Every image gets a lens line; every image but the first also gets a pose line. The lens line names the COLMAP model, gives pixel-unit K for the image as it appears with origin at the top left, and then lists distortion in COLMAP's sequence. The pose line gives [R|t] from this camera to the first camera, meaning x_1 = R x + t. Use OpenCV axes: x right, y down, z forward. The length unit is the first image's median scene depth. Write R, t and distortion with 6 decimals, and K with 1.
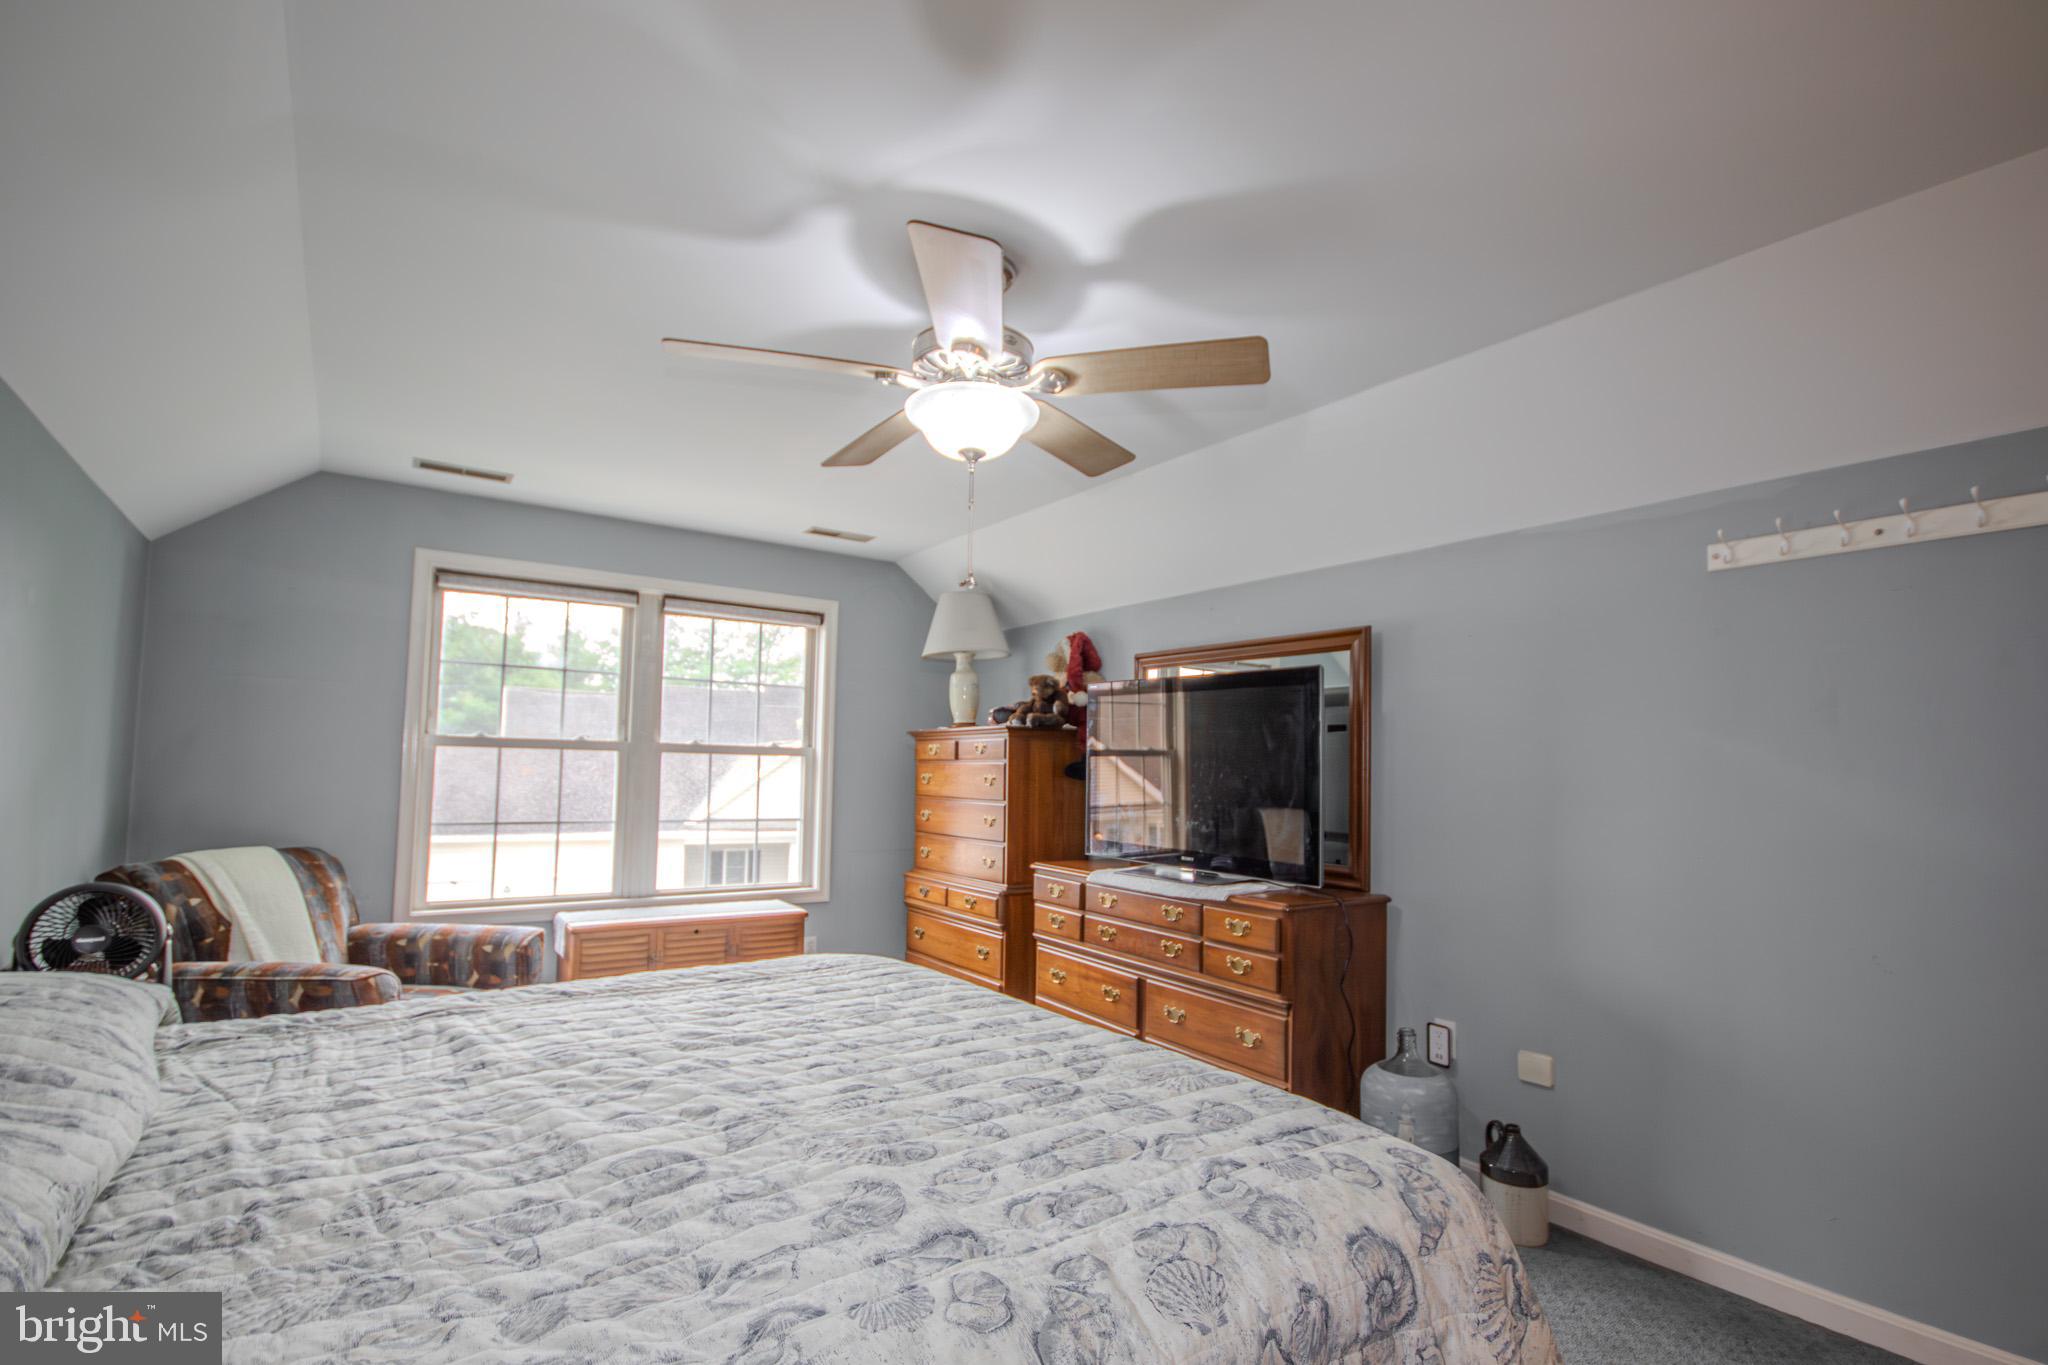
lens RADIAL K [[950.3, 0, 1016.0], [0, 950.3, 710.9], [0, 0, 1]] dist [-0.001799, -0.000020]
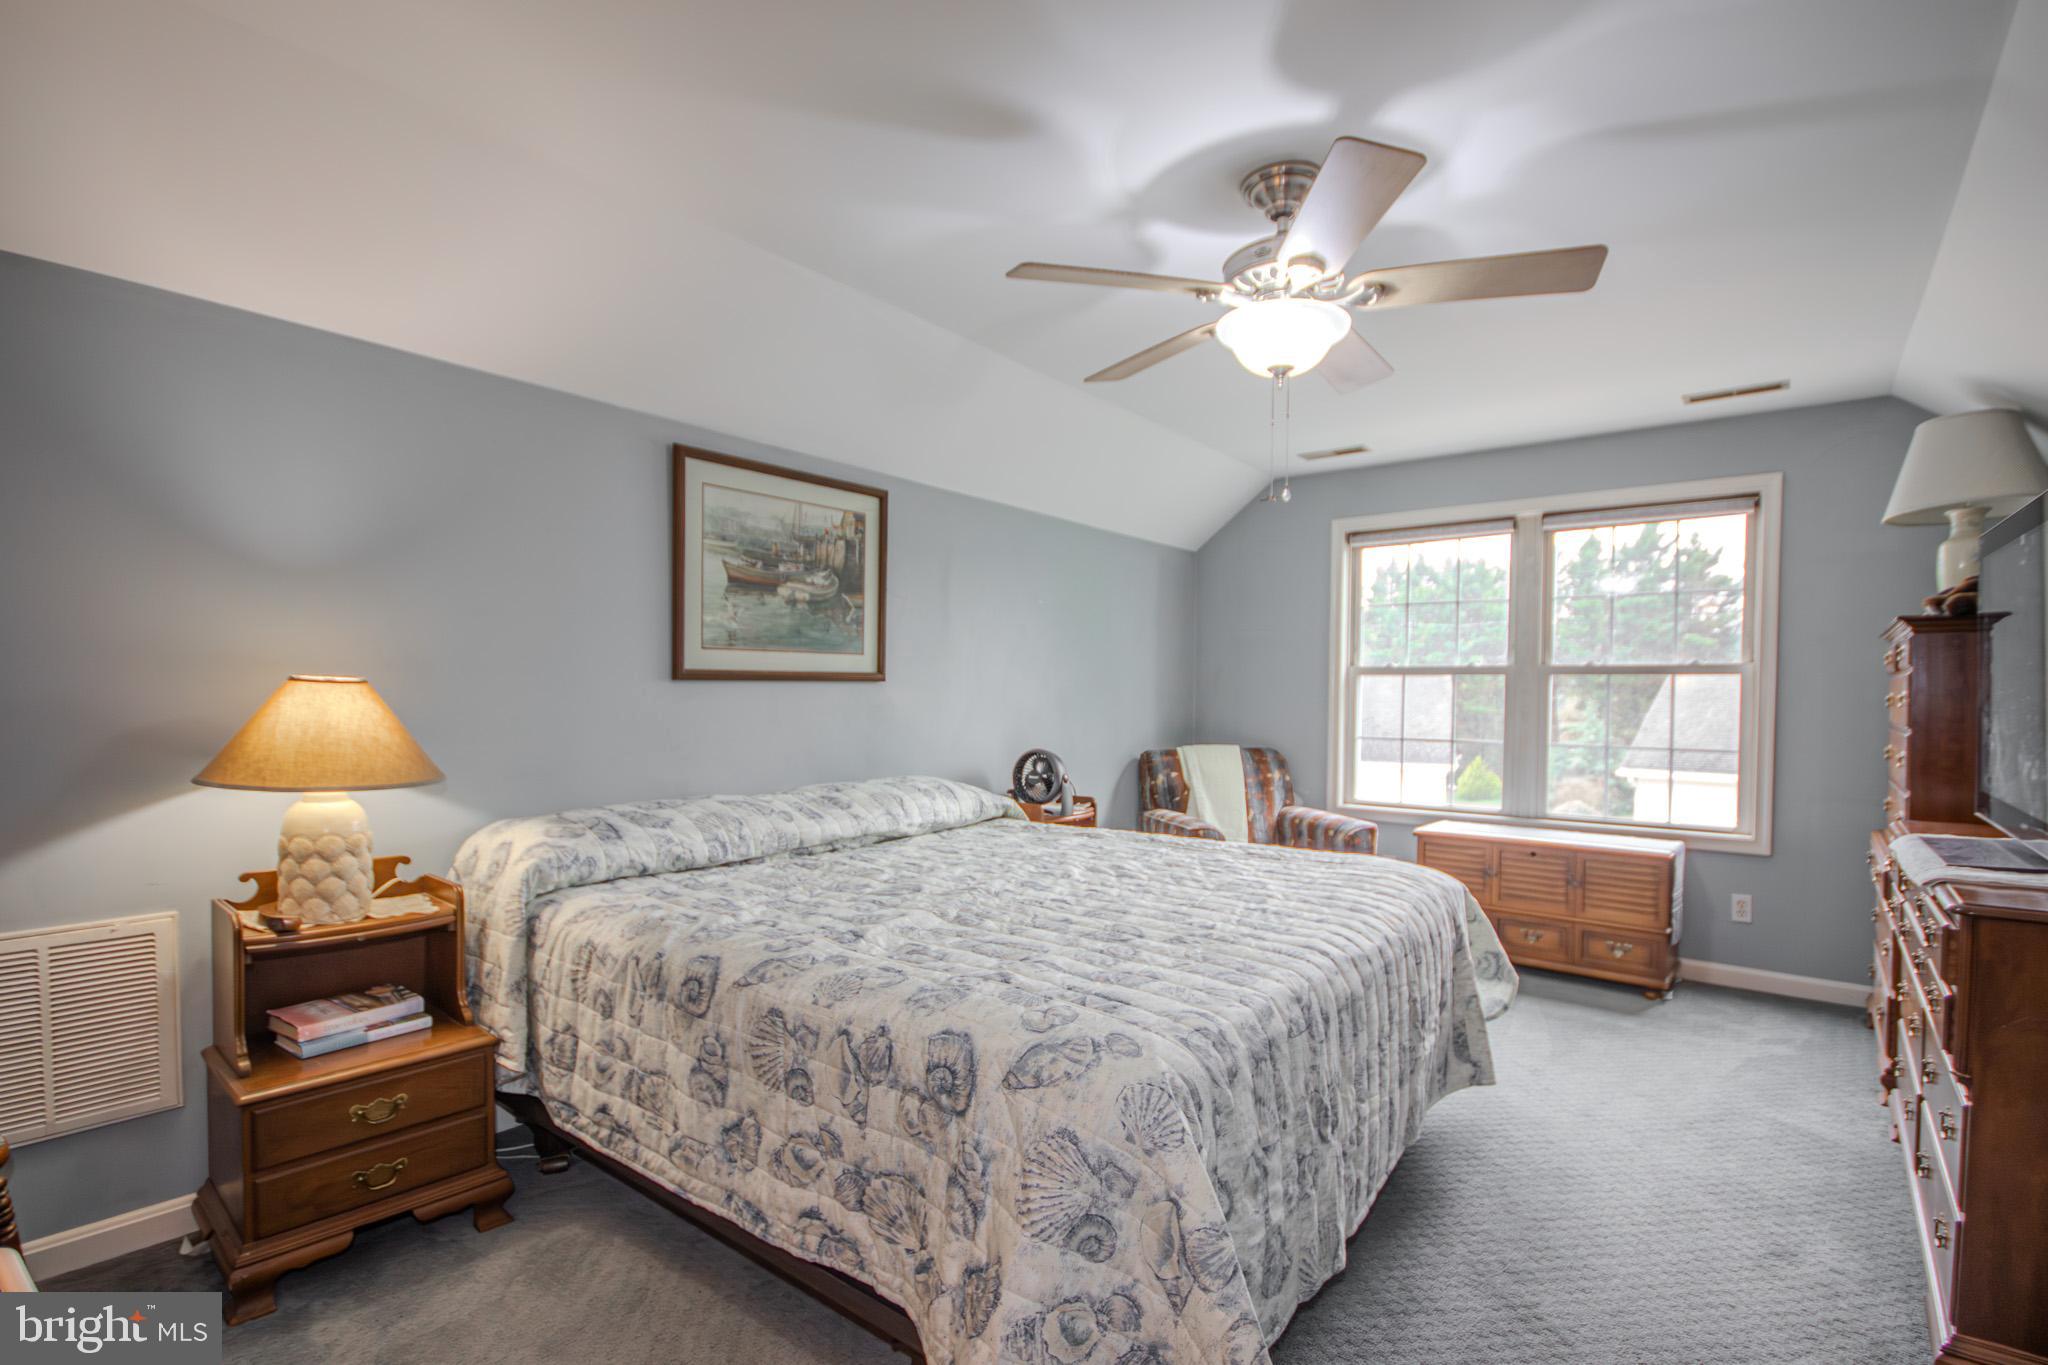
lens RADIAL K [[951.9, 0, 1033.0], [0, 951.9, 719.7], [0, 0, 1]] dist [-0.003251, -0.000229]
pose [[0.294102, 0.011833, -0.955701, 0.551174], [0.058581, 0.997820, 0.030382, 0.038541], [0.953977, -0.064921, 0.292767, 0.265276]]
